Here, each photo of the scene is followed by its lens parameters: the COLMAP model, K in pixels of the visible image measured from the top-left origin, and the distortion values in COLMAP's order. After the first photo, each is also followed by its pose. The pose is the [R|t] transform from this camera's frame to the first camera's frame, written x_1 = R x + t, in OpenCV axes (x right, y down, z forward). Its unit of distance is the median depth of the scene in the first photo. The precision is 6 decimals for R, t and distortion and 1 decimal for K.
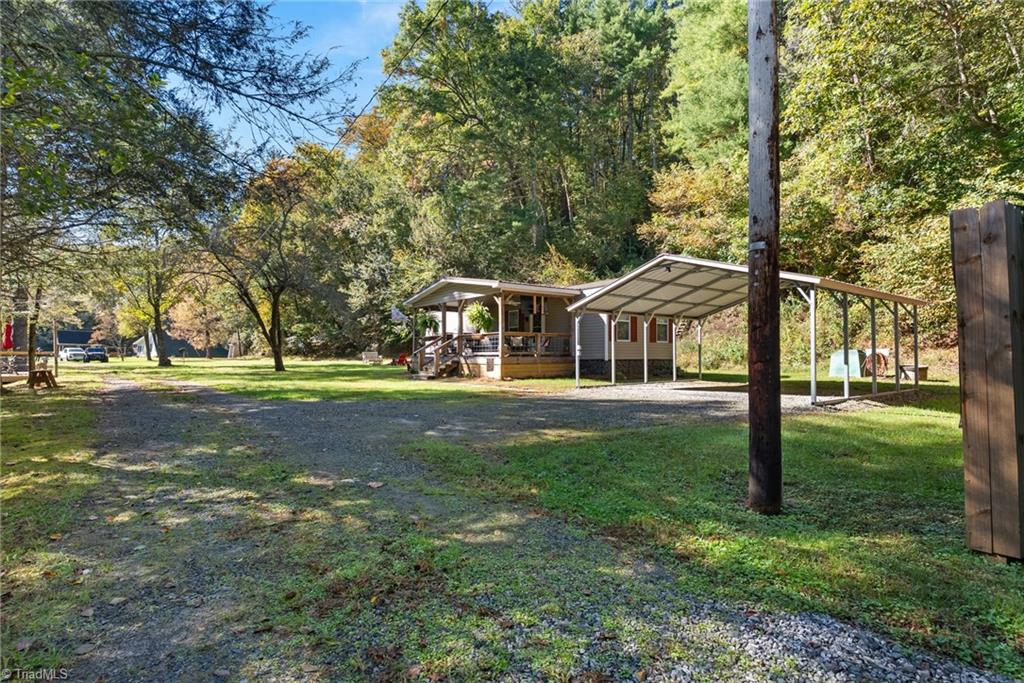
lens RADIAL K [[488.2, 0, 510.7], [0, 488.2, 340.8], [0, 0, 1]] dist [0.001022, -0.000415]
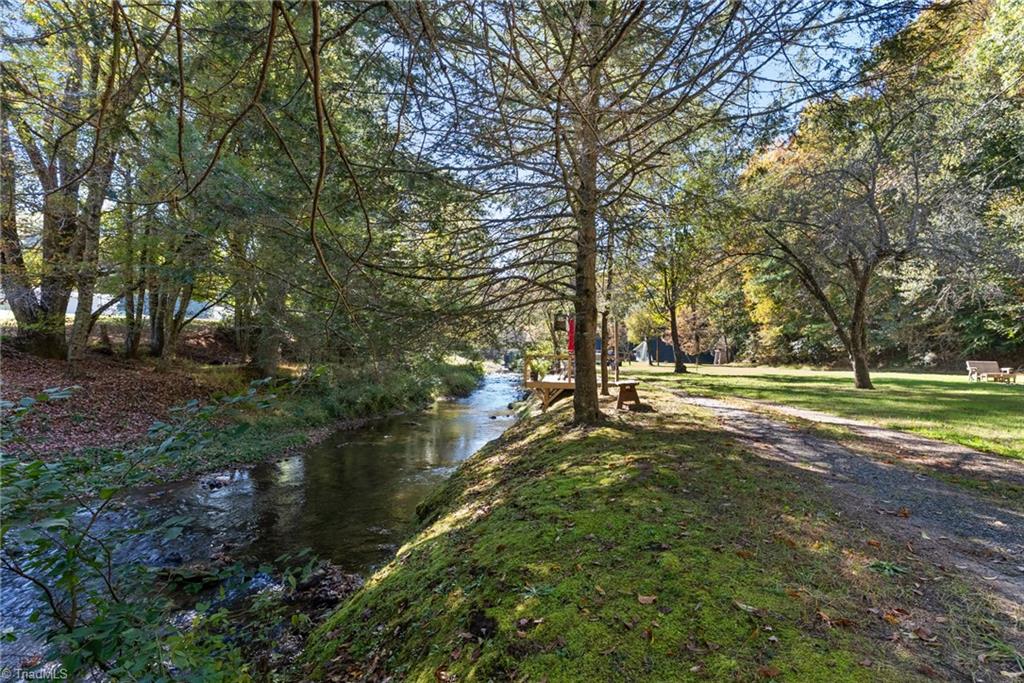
lens RADIAL K [[488.2, 0, 510.7], [0, 488.2, 340.8], [0, 0, 1]] dist [0.001022, -0.000415]
pose [[0.631236, -0.014702, -0.775451, -0.132467], [0.004092, 0.999870, -0.015626, 0.003055], [0.775580, 0.006691, 0.631214, 0.112875]]
